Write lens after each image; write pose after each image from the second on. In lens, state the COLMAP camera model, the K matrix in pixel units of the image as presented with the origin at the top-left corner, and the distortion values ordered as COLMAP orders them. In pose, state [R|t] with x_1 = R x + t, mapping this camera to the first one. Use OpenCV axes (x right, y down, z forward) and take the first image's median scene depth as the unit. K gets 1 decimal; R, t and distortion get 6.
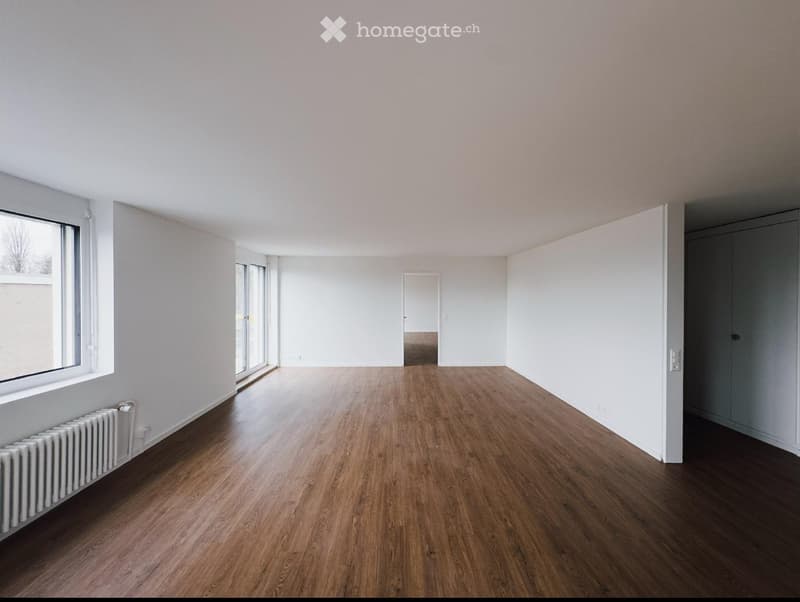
lens RADIAL K [[318.3, 0, 400.0], [0, 318.3, 301.0], [0, 0, 1]] dist [0.000226, 0.000057]
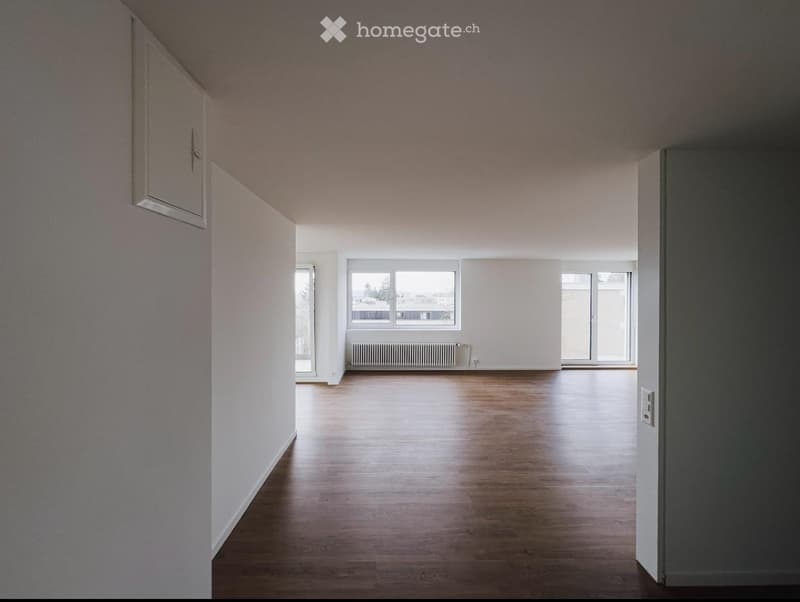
lens RADIAL K [[318.3, 0, 400.0], [0, 318.3, 301.0], [0, 0, 1]] dist [0.000226, 0.000057]
pose [[0.004917, 0.010782, -0.999930, 1.506928], [-0.016578, 0.999805, 0.010699, -0.017181], [0.999850, 0.016524, 0.005095, 0.516281]]
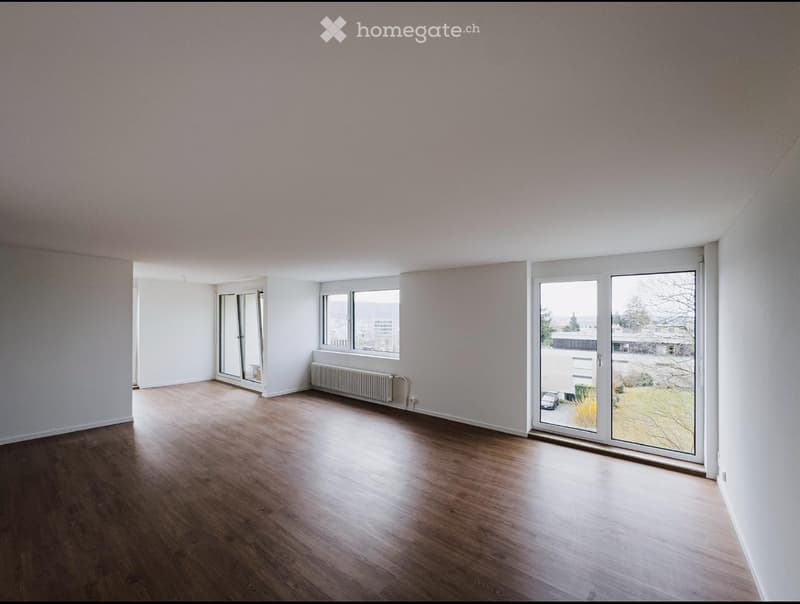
lens RADIAL K [[327.5, 0, 398.0], [0, 327.5, 318.5], [0, 0, 1]] dist [-0.000311, -0.000024]
pose [[-0.637255, -0.014234, -0.770521, 0.691318], [-0.026878, 0.999632, 0.003763, -0.042448], [0.770184, 0.023108, -0.637403, 2.269442]]
